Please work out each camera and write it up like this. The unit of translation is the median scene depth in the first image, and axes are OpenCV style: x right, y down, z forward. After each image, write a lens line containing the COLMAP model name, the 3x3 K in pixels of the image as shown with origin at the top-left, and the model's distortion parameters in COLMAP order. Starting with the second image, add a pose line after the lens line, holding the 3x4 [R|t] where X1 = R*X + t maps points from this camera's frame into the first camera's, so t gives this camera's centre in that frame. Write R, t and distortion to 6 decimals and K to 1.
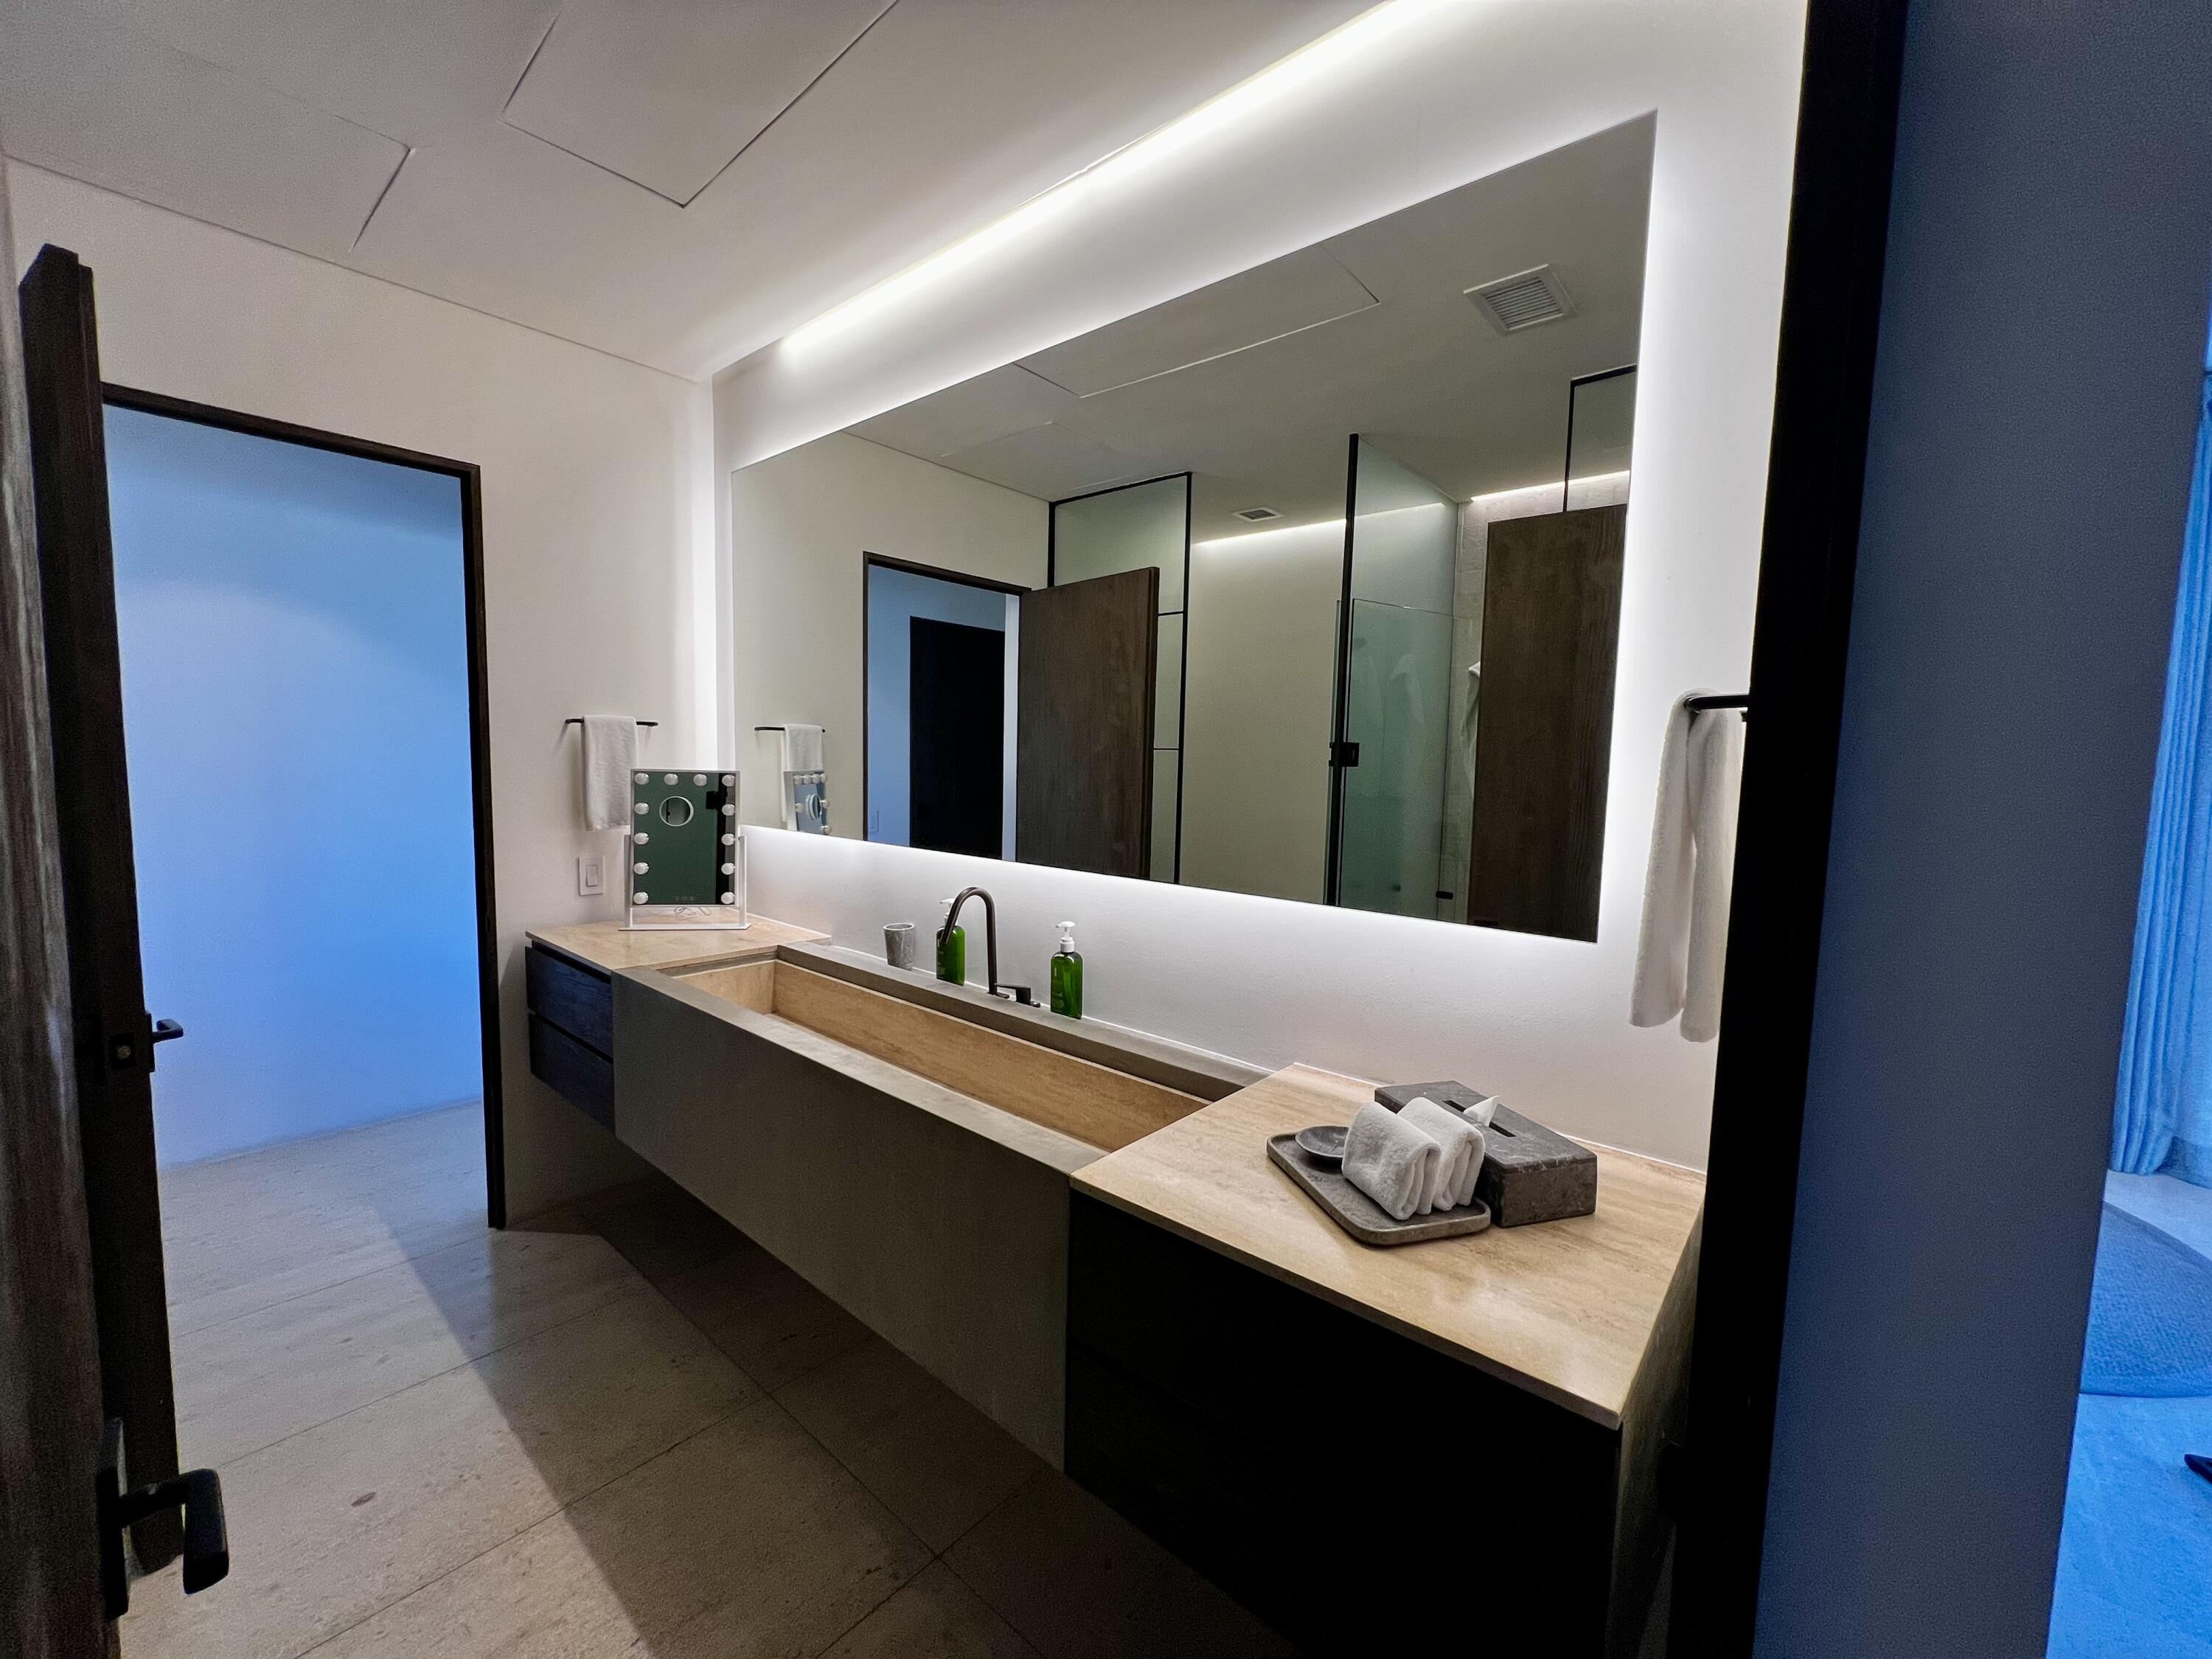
lens RADIAL K [[888.1, 0, 1109.8], [0, 888.1, 830.2], [0, 0, 1]] dist [-0.001606, 0.000437]
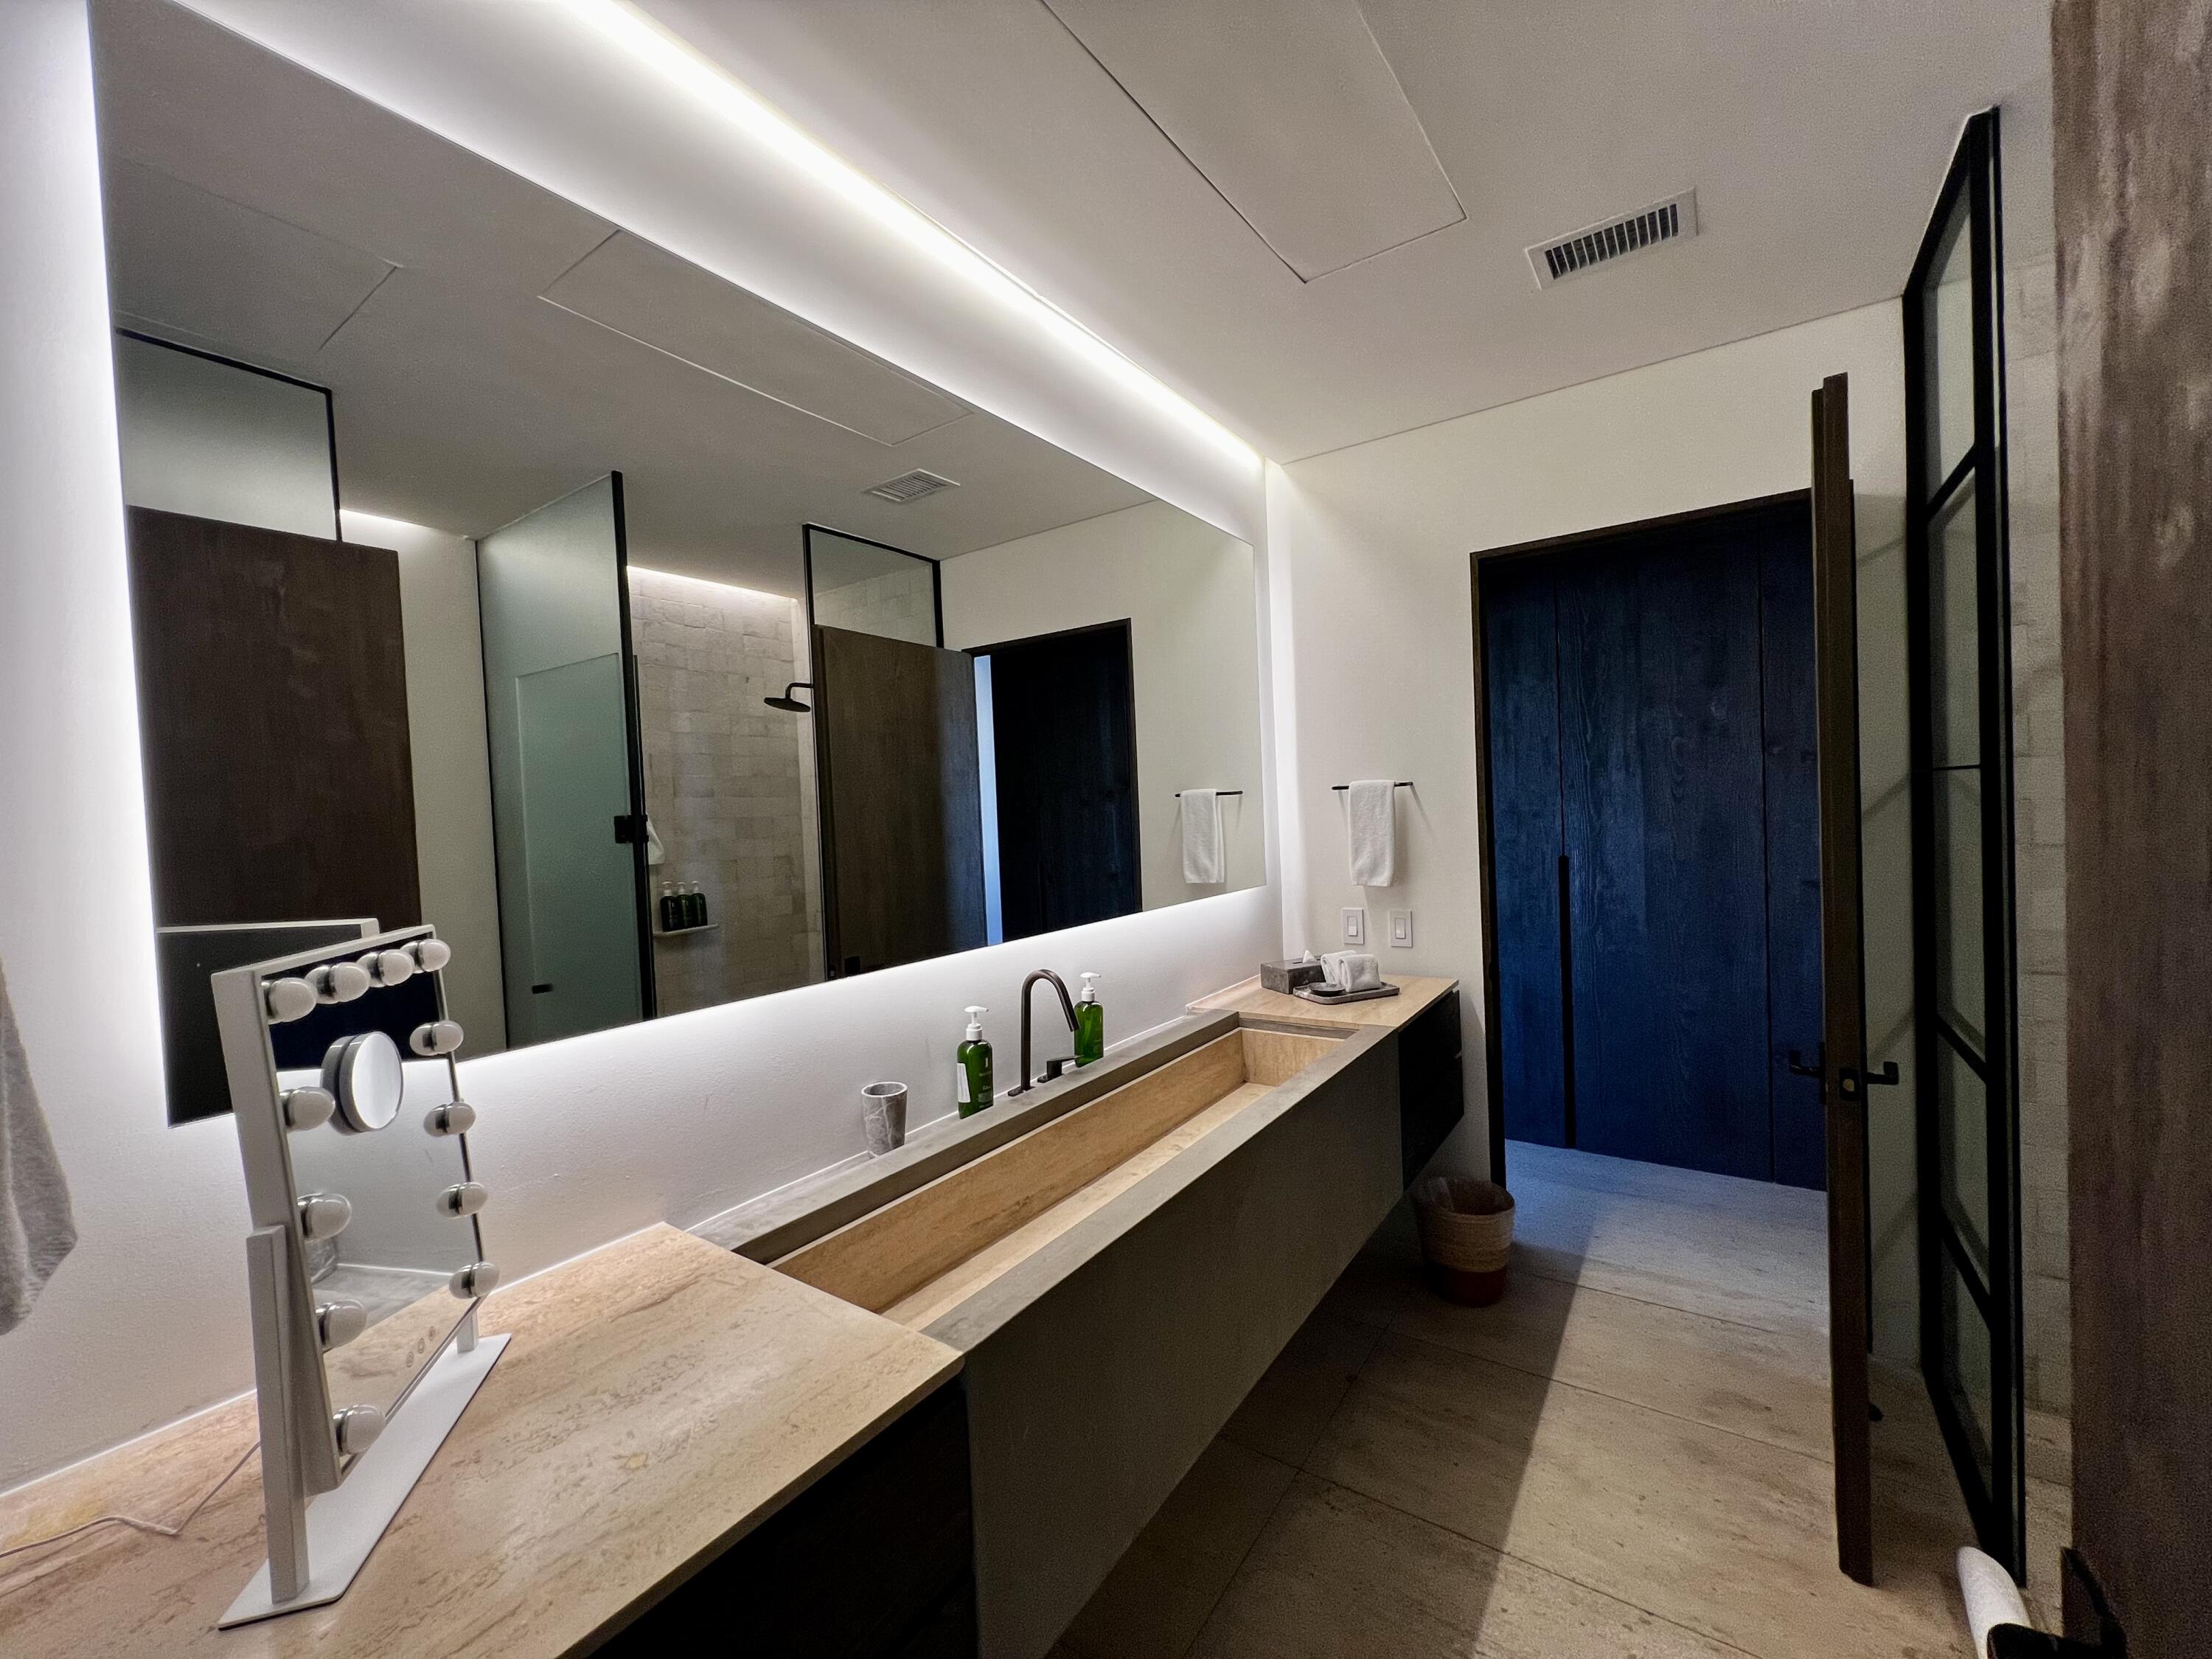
lens RADIAL K [[888.1, 0, 1112.9], [0, 888.1, 828.8], [0, 0, 1]] dist [-0.001606, 0.000437]
pose [[-0.102943, -0.045283, 0.993656, -0.984031], [0.124399, 0.990534, 0.058028, -0.113776], [-0.986878, 0.129583, -0.096335, 0.926200]]
